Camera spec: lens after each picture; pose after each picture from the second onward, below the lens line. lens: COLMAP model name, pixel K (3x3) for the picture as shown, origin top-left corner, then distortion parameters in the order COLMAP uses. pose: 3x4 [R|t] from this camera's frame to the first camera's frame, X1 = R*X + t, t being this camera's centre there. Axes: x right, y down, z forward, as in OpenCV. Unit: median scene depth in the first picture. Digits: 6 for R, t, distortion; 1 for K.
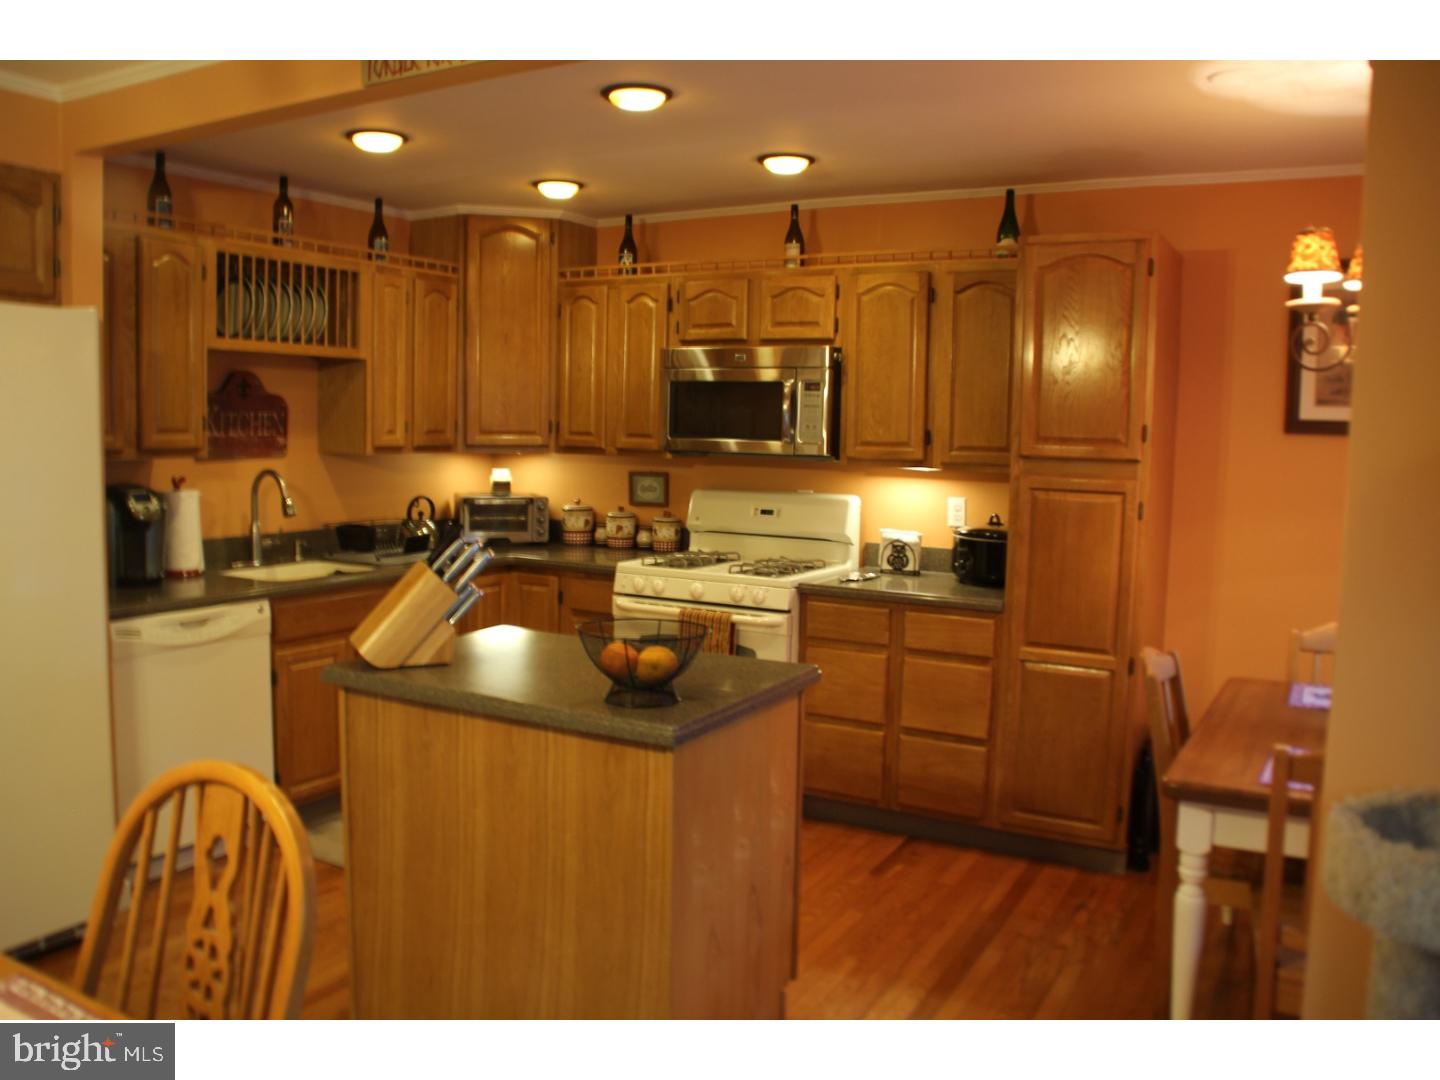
lens RADIAL K [[1156.5, 0, 724.0], [0, 1156.5, 551.8], [0, 0, 1]] dist [-0.169531, 0.095265]
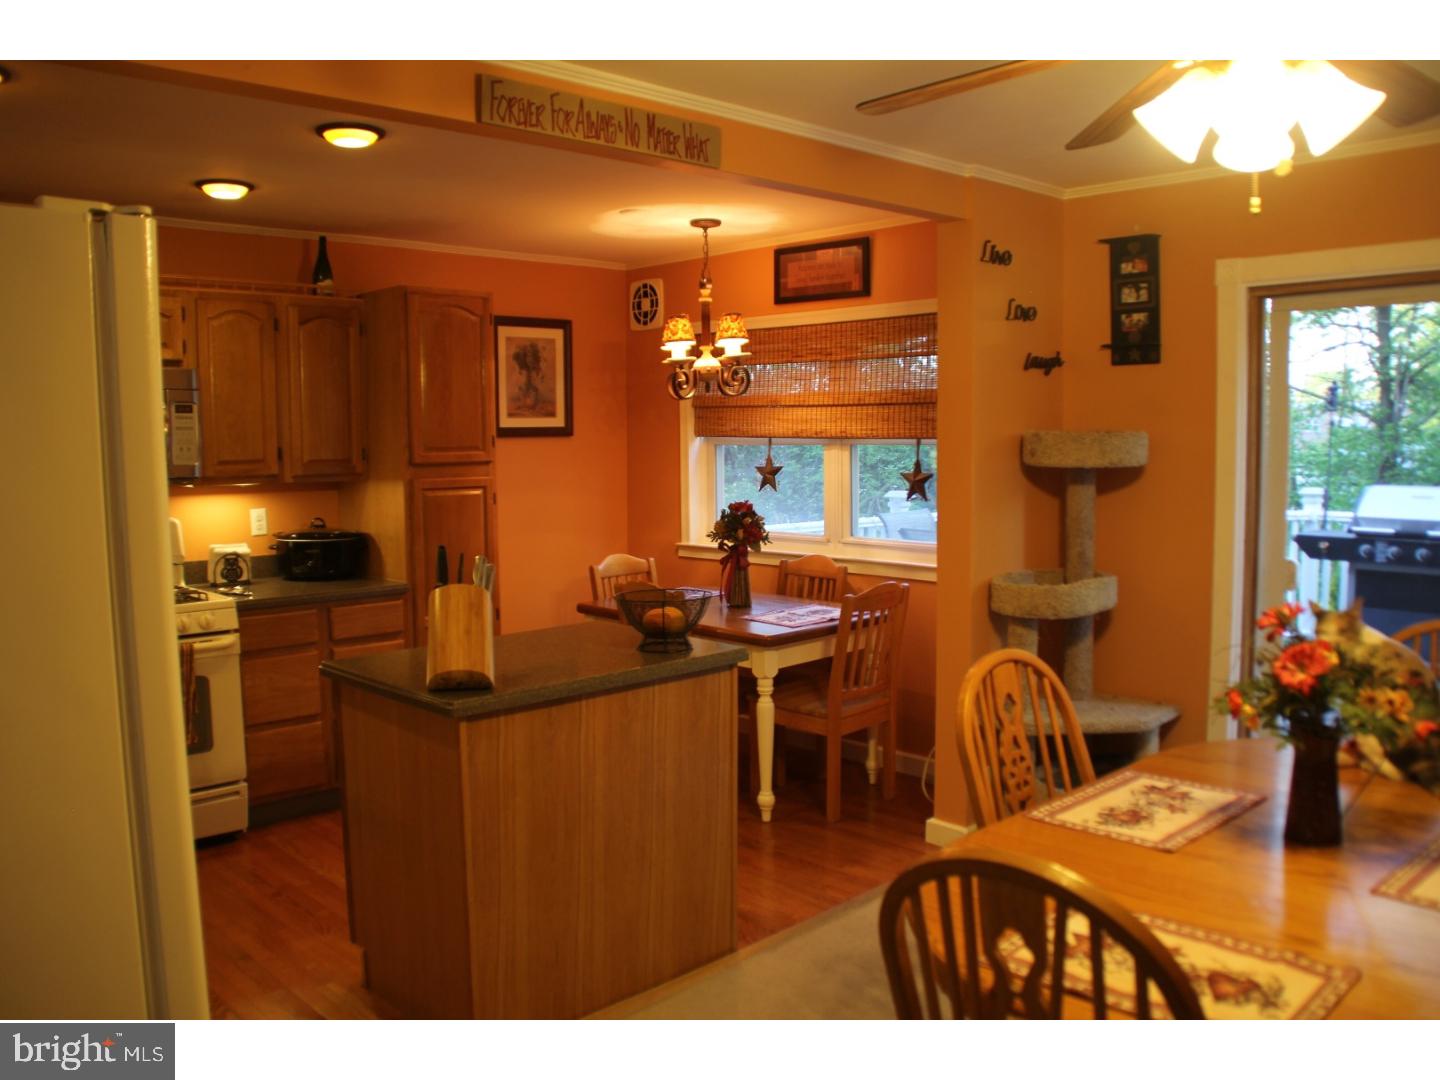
lens RADIAL K [[1156.5, 0, 730.7], [0, 1156.5, 532.4], [0, 0, 1]] dist [-0.169531, 0.095265]
pose [[0.288739, -0.104031, 0.951739, -0.748278], [0.113613, 0.990778, 0.073830, -0.057142], [-0.950643, 0.086812, 0.297896, 0.280281]]
